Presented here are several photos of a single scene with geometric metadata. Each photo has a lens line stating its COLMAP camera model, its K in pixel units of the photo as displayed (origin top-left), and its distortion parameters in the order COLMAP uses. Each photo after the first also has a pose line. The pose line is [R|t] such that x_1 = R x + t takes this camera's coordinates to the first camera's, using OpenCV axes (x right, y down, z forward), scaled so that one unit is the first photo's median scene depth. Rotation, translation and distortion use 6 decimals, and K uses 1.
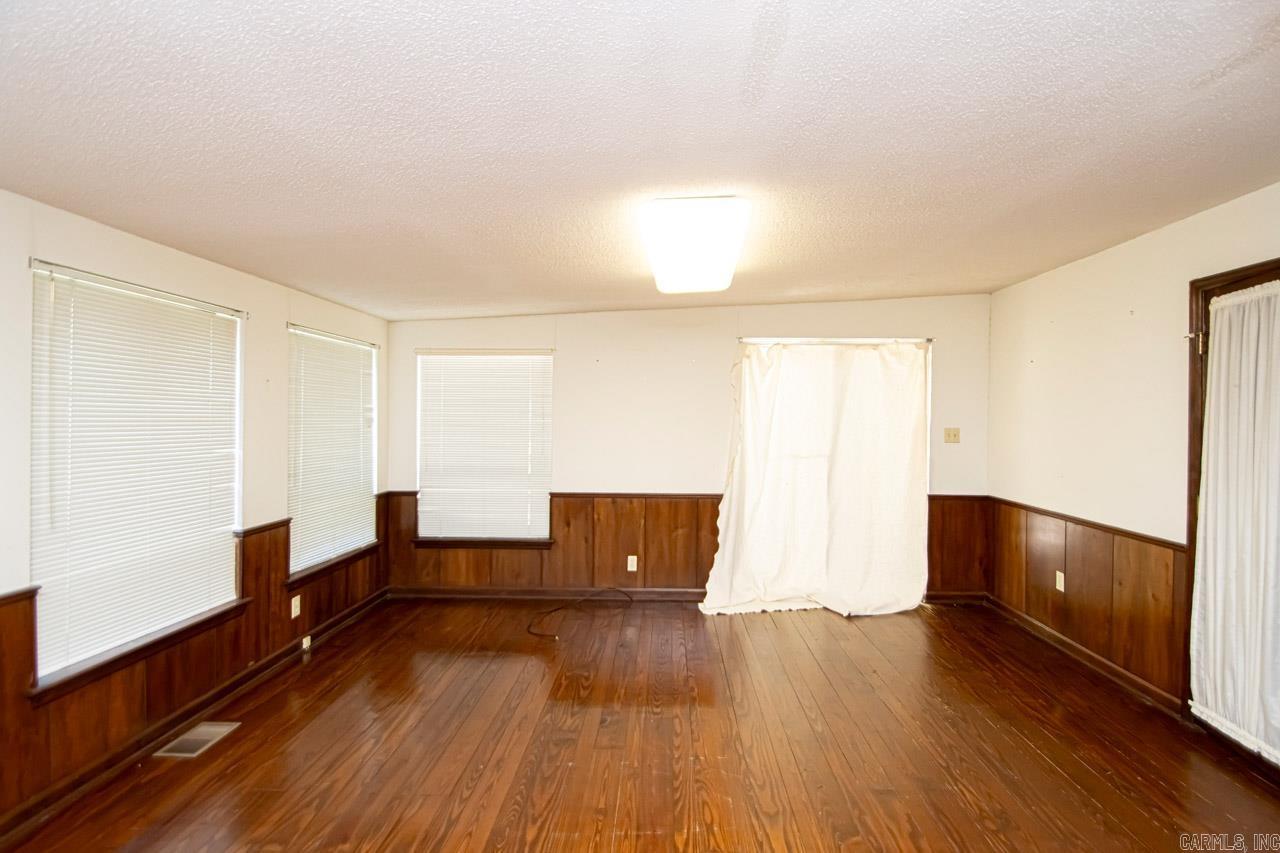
lens RADIAL K [[614.2, 0, 662.2], [0, 614.2, 419.2], [0, 0, 1]] dist [0.011528, -0.017936]
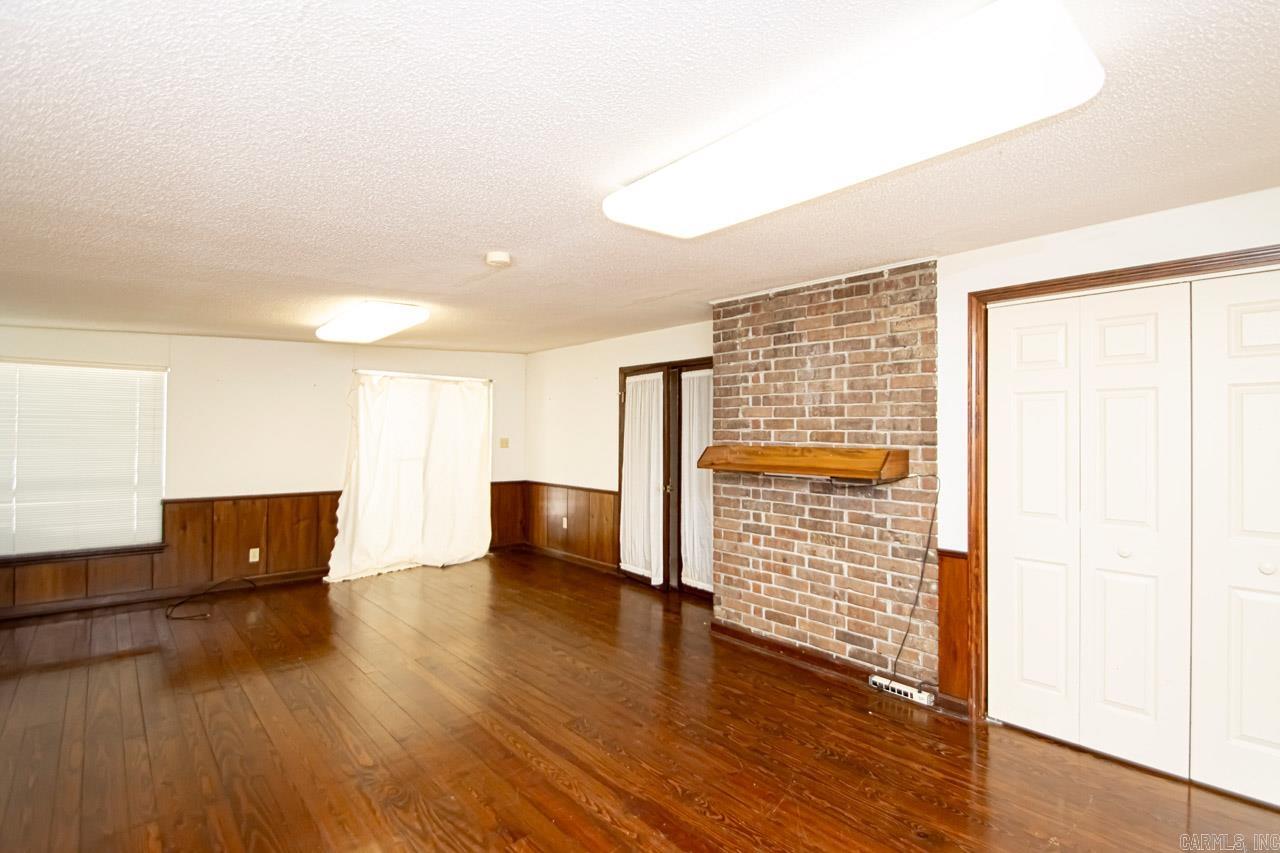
lens RADIAL K [[599.9, 0, 661.9], [0, 599.9, 428.7], [0, 0, 1]] dist [0.000447, -0.000184]
pose [[0.724597, 0.009780, 0.689103, -0.306608], [0.002633, 0.999853, -0.016958, 0.017903], [-0.689167, 0.014102, 0.724465, -0.400275]]
